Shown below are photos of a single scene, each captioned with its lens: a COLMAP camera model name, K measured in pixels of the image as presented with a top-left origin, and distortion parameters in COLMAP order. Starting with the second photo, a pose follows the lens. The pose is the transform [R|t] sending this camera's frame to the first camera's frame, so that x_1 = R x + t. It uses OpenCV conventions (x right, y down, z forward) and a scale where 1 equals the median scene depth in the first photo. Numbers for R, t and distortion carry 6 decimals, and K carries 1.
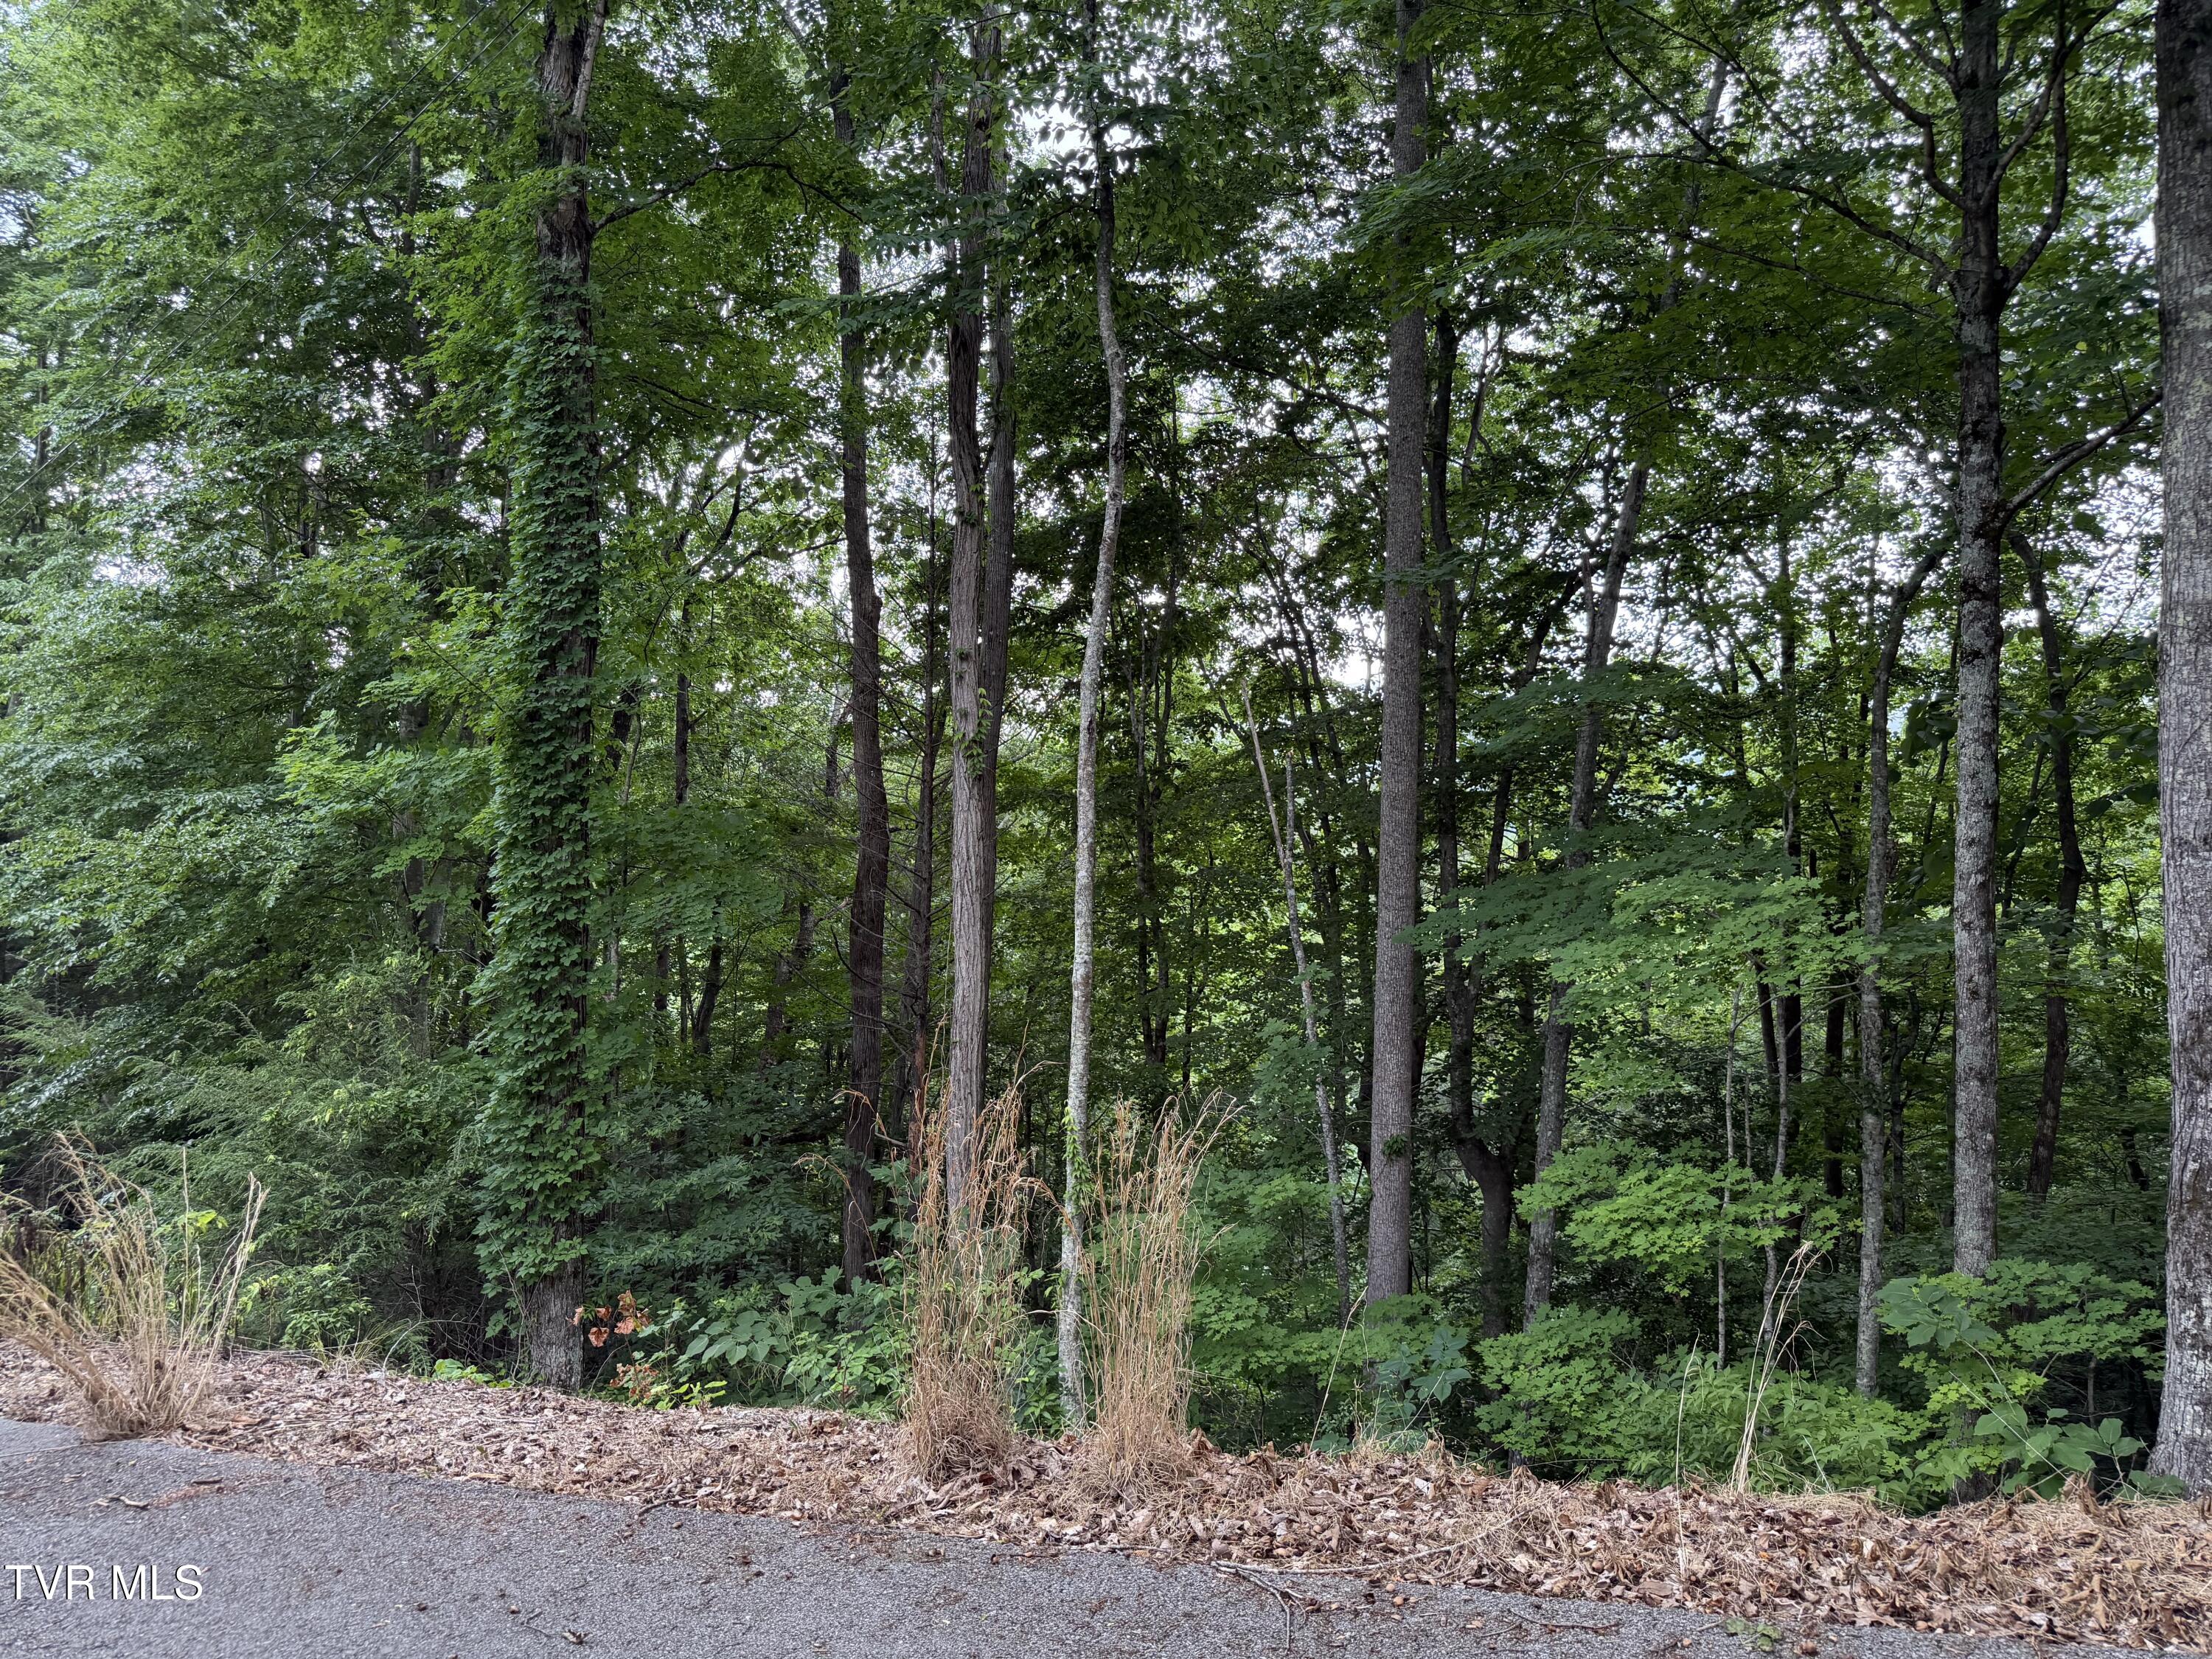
lens RADIAL K [[1550.0, 0, 1101.5], [0, 1550.0, 832.9], [0, 0, 1]] dist [0.050567, -0.065469]
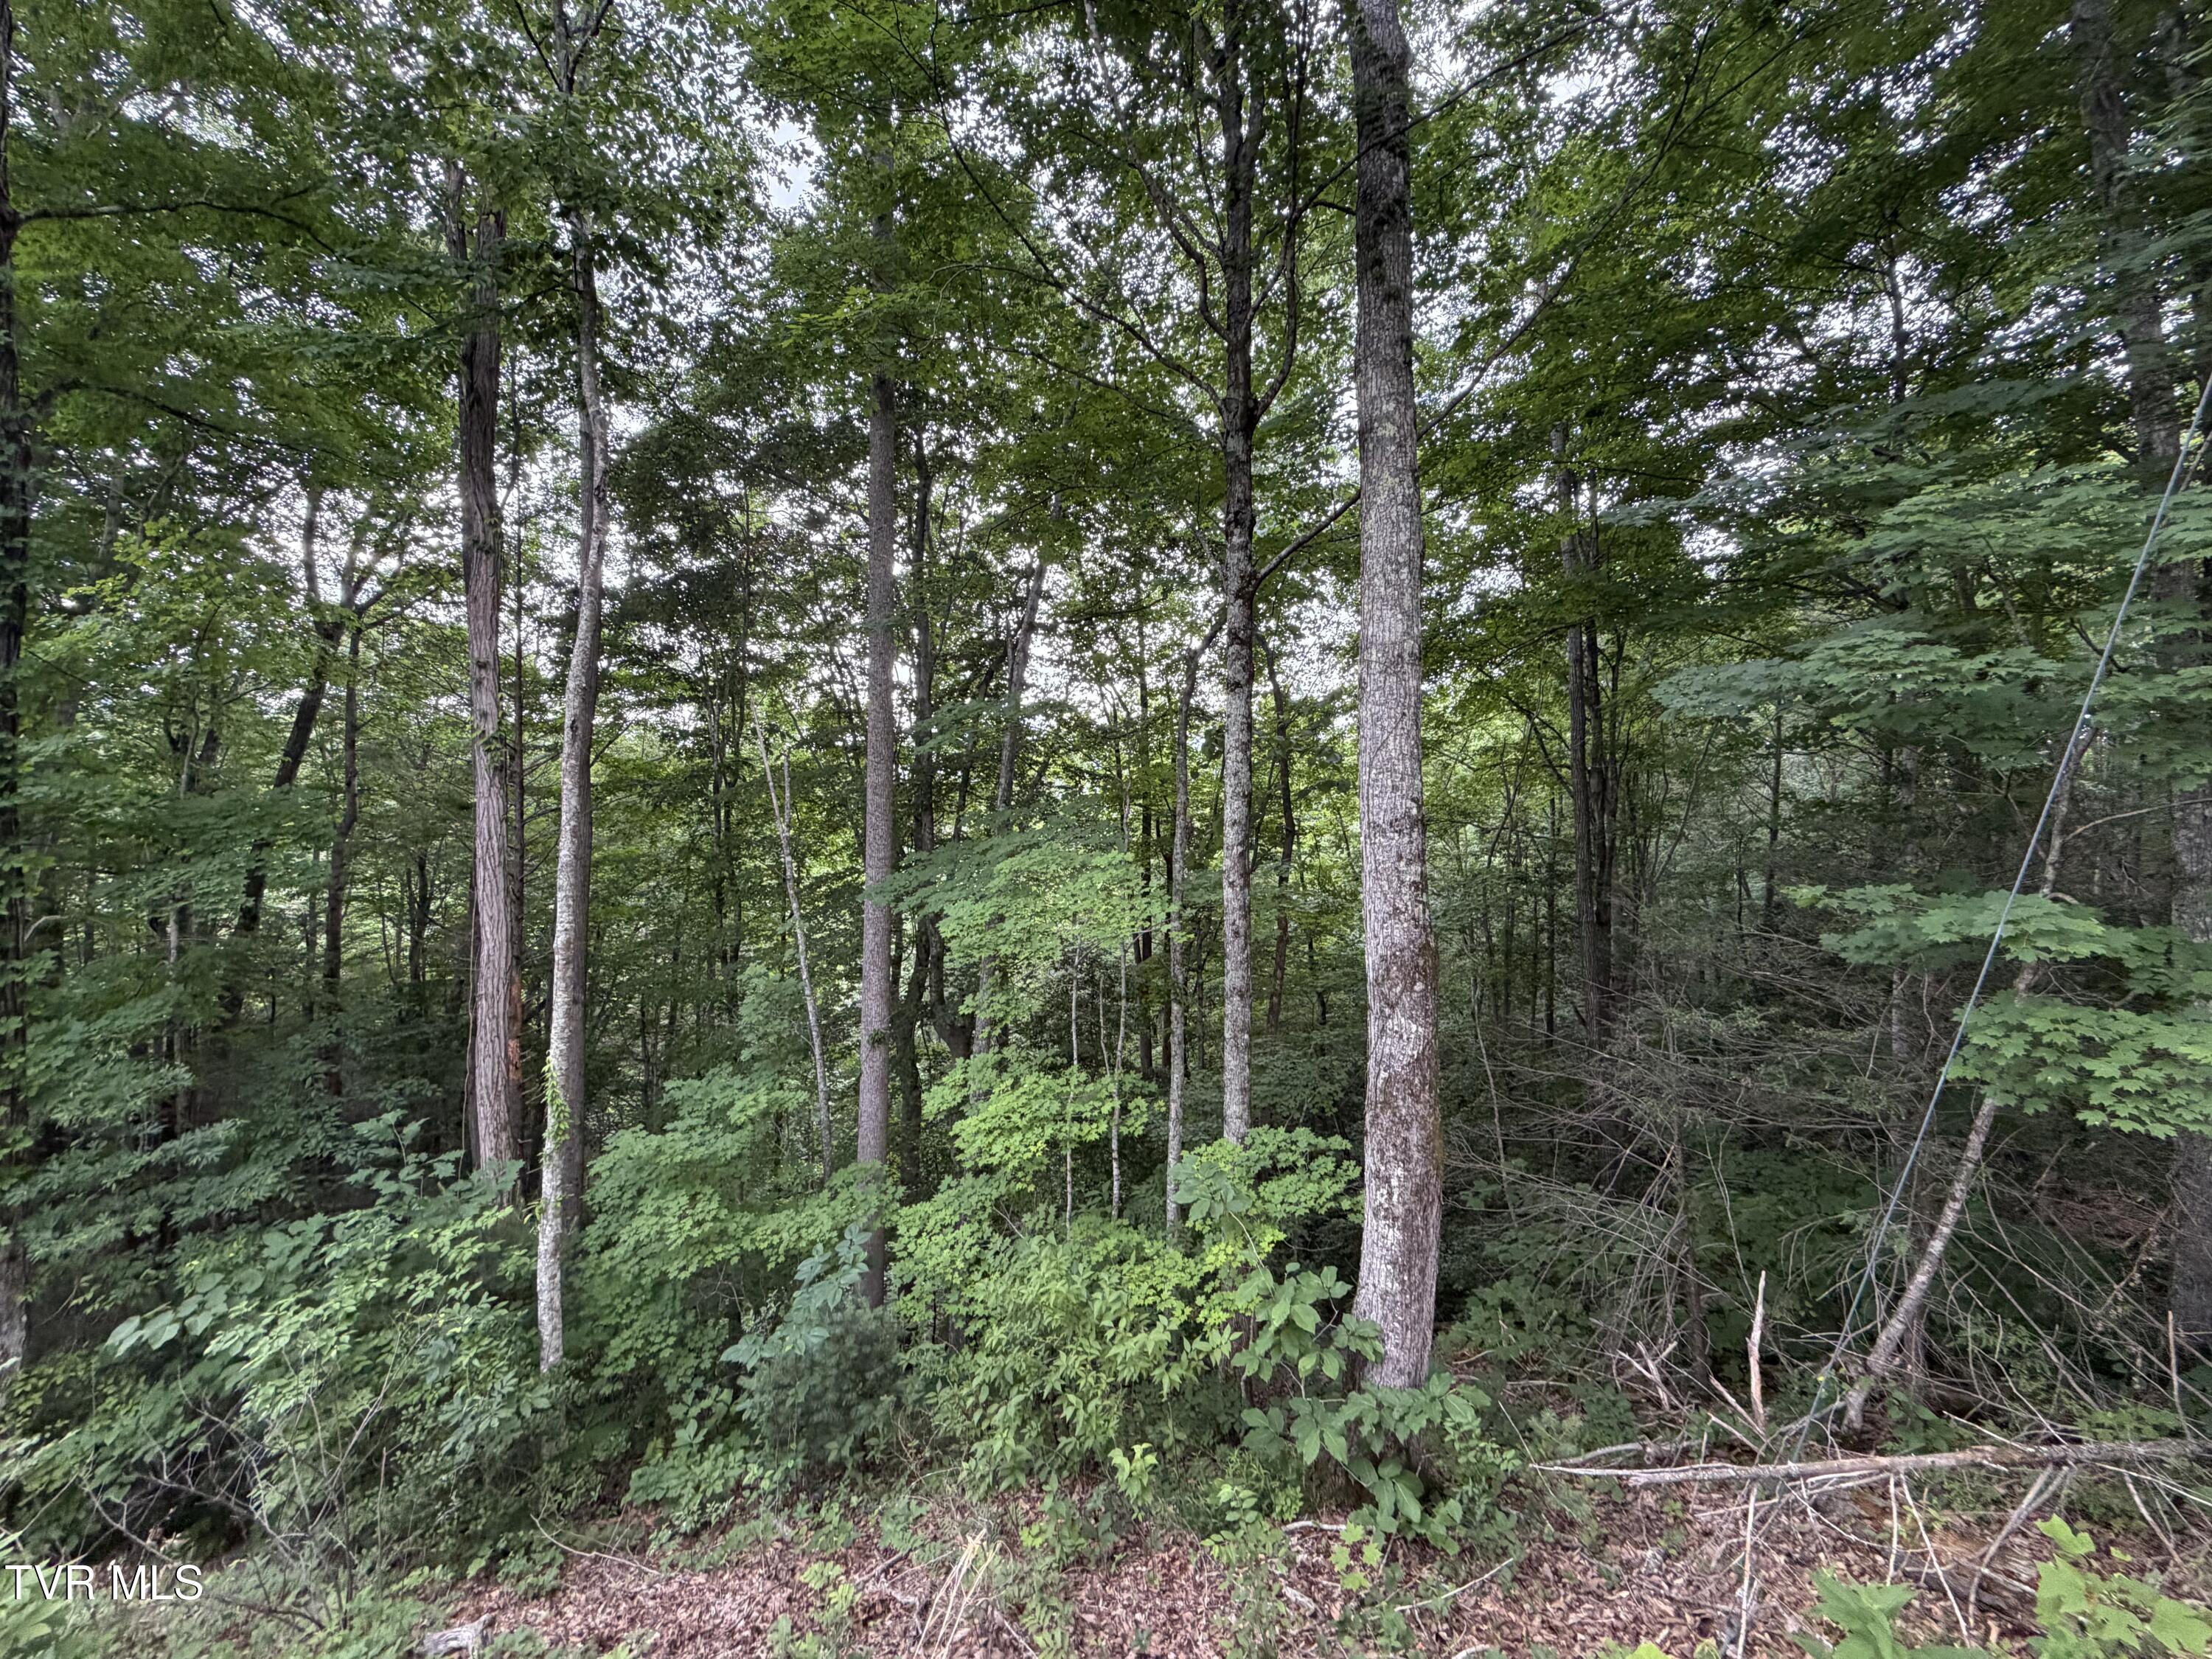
lens RADIAL K [[880.3, 0, 1094.6], [0, 880.3, 825.3], [0, 0, 1]] dist [-0.000145, -0.000626]
pose [[0.941434, -0.011696, 0.336993, 0.137998], [0.003984, 0.999714, 0.023567, -0.008308], [-0.337173, -0.020844, 0.941212, 0.241024]]
